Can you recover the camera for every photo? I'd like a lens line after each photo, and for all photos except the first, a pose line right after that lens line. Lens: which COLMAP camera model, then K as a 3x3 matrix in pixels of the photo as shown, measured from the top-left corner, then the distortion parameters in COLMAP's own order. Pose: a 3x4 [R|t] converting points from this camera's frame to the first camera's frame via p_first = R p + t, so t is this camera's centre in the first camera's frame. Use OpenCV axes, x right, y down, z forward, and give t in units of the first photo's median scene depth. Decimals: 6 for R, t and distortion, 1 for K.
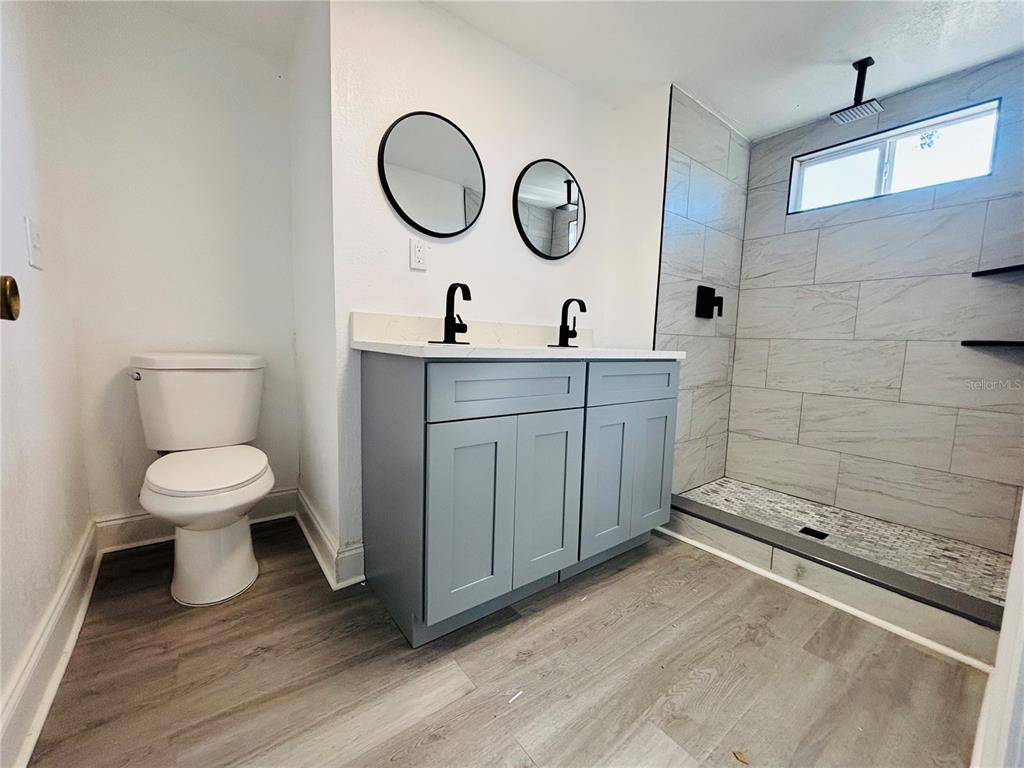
lens RADIAL K [[410.0, 0, 512.7], [0, 410.0, 381.6], [0, 0, 1]] dist [0.000369, 0.000527]
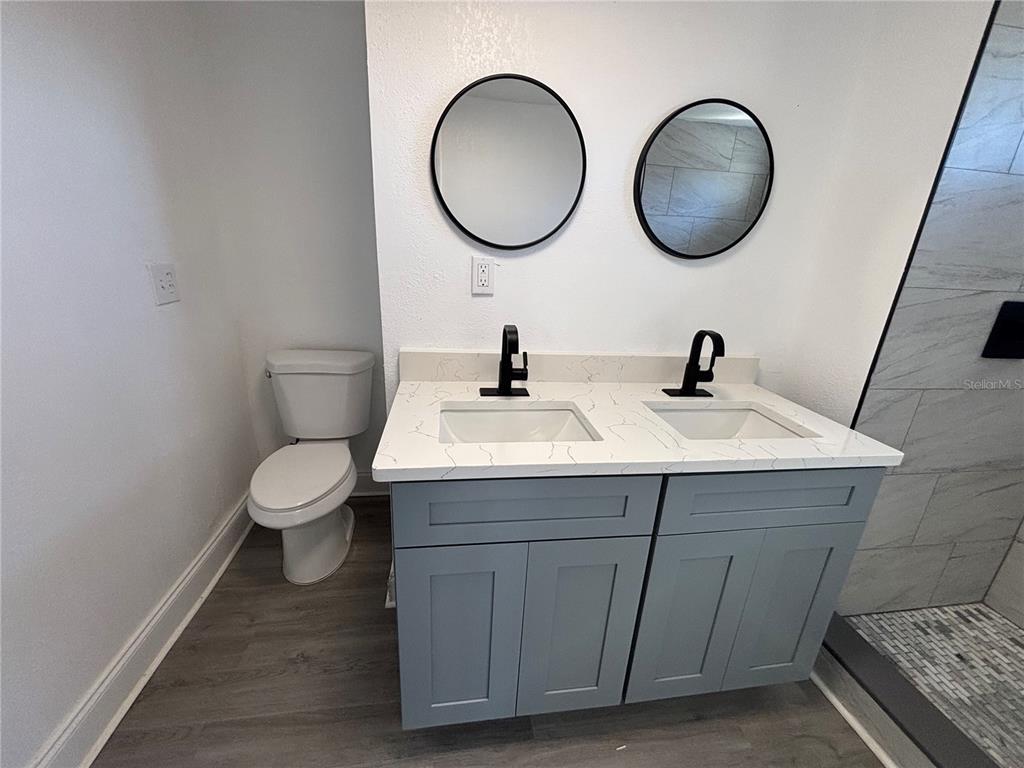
lens RADIAL K [[410.0, 0, 512.7], [0, 410.0, 381.6], [0, 0, 1]] dist [0.000369, 0.000527]
pose [[0.873892, 0.164629, -0.457396, 0.206288], [-0.074063, 0.975015, 0.209430, -0.262886], [0.480446, -0.149144, 0.864250, 0.289036]]
